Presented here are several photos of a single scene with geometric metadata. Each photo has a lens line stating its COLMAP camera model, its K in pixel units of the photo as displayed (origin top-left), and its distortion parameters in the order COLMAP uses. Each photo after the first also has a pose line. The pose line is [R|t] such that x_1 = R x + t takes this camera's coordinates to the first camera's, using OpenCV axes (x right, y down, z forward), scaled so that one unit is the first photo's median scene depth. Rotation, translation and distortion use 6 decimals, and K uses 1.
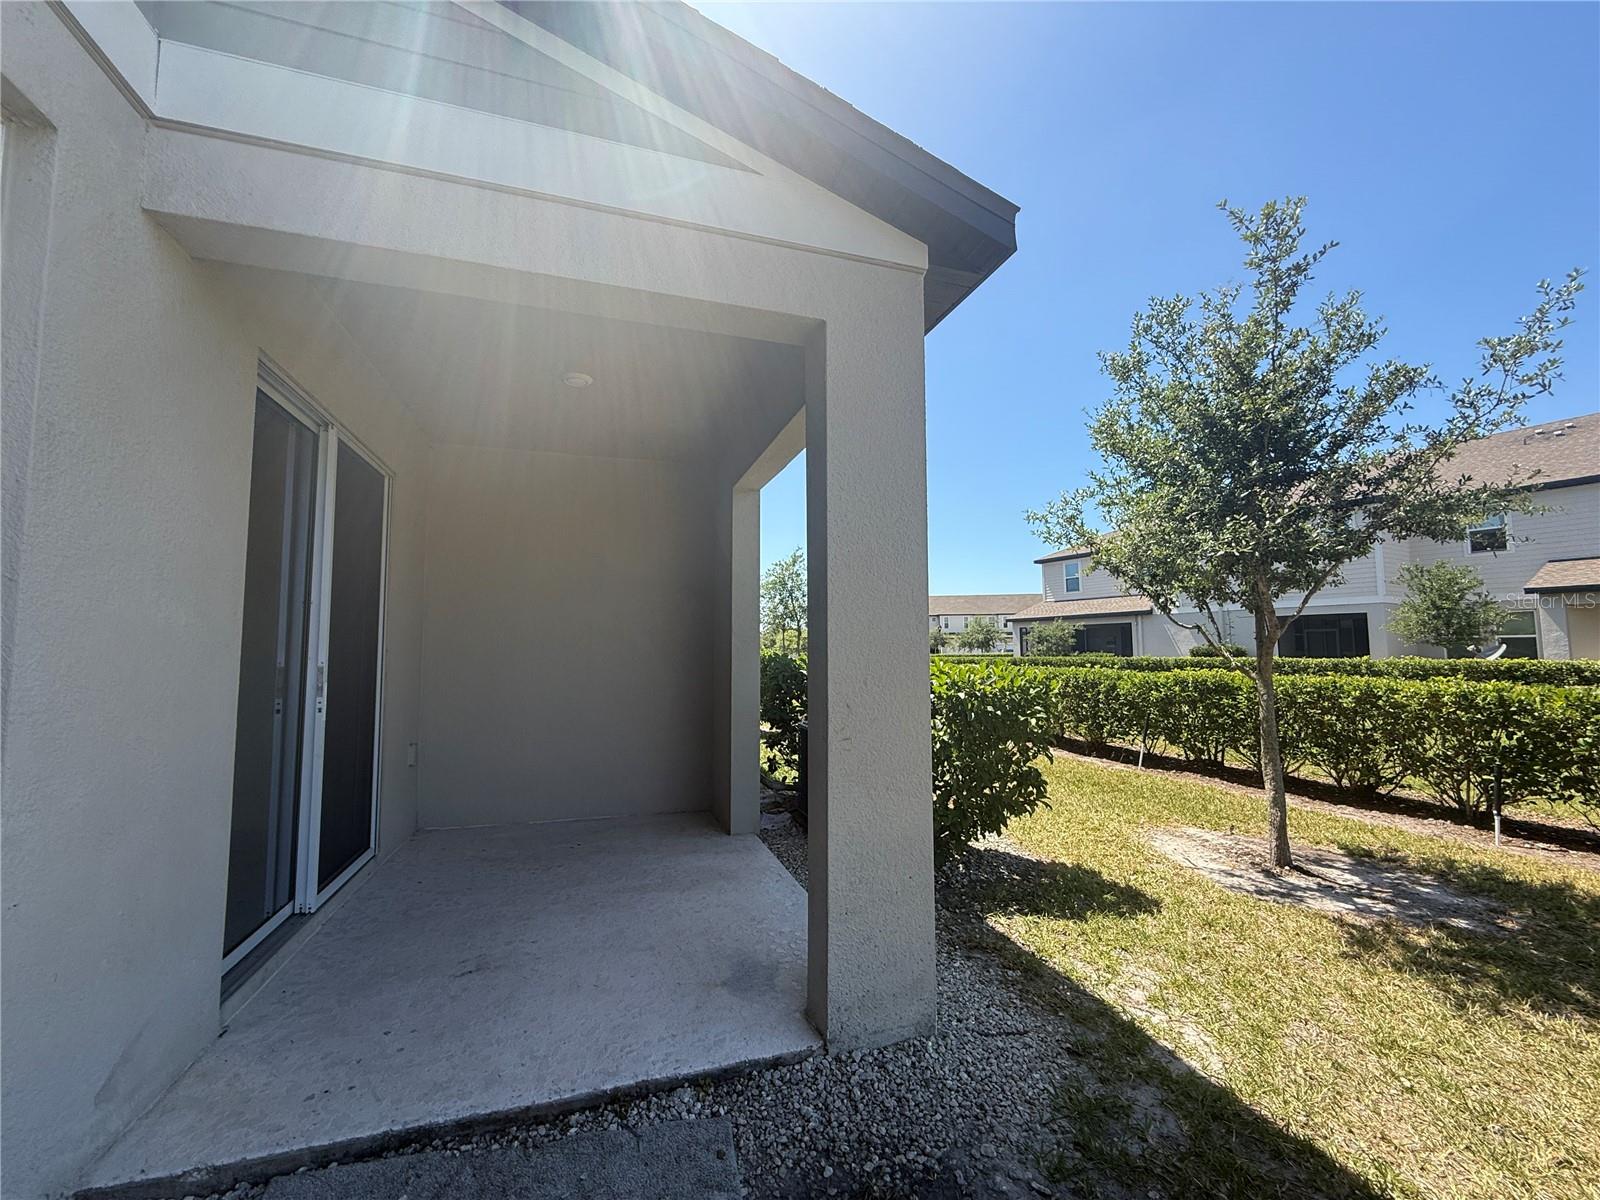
lens RADIAL K [[636.1, 0, 794.3], [0, 636.1, 599.5], [0, 0, 1]] dist [0.001674, -0.000196]
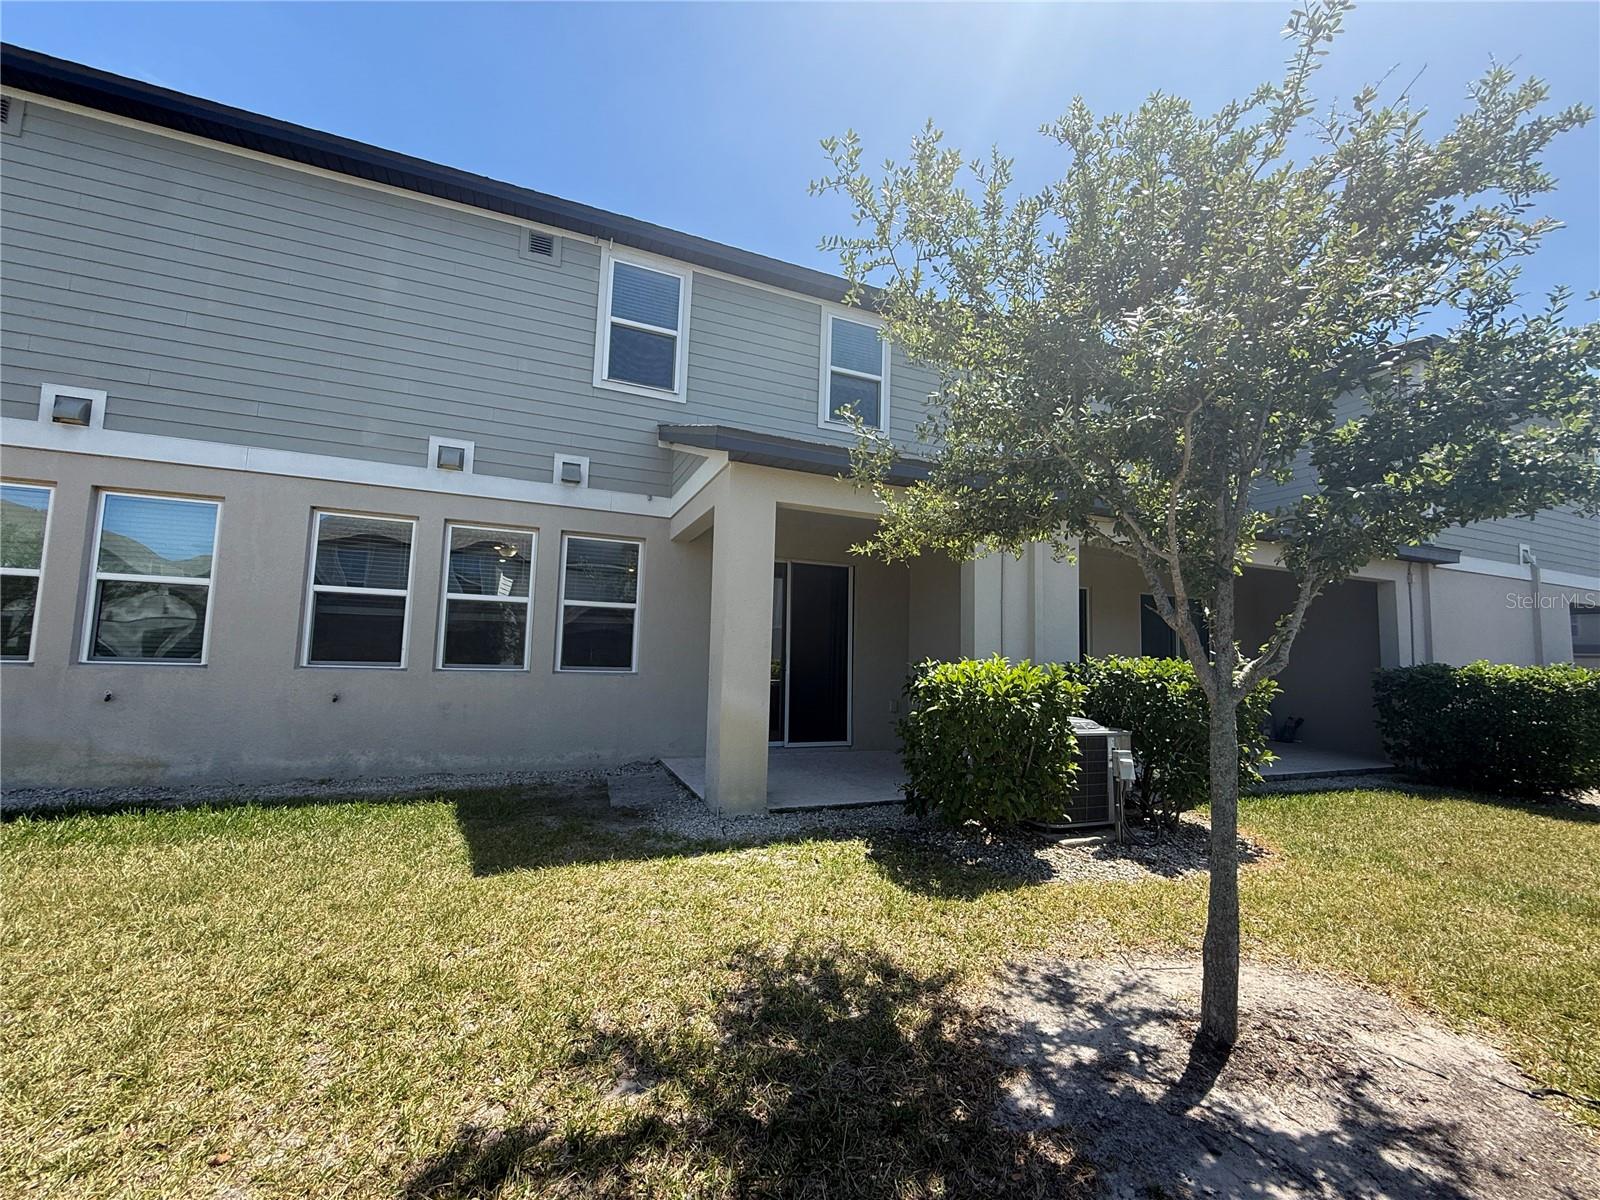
lens RADIAL K [[636.1, 0, 794.3], [0, 636.1, 599.5], [0, 0, 1]] dist [0.001674, -0.000196]
pose [[0.082460, -0.071176, -0.994049, 1.458848], [0.060422, 0.995969, -0.066301, 0.047980], [0.994761, -0.054595, 0.086428, 0.651723]]
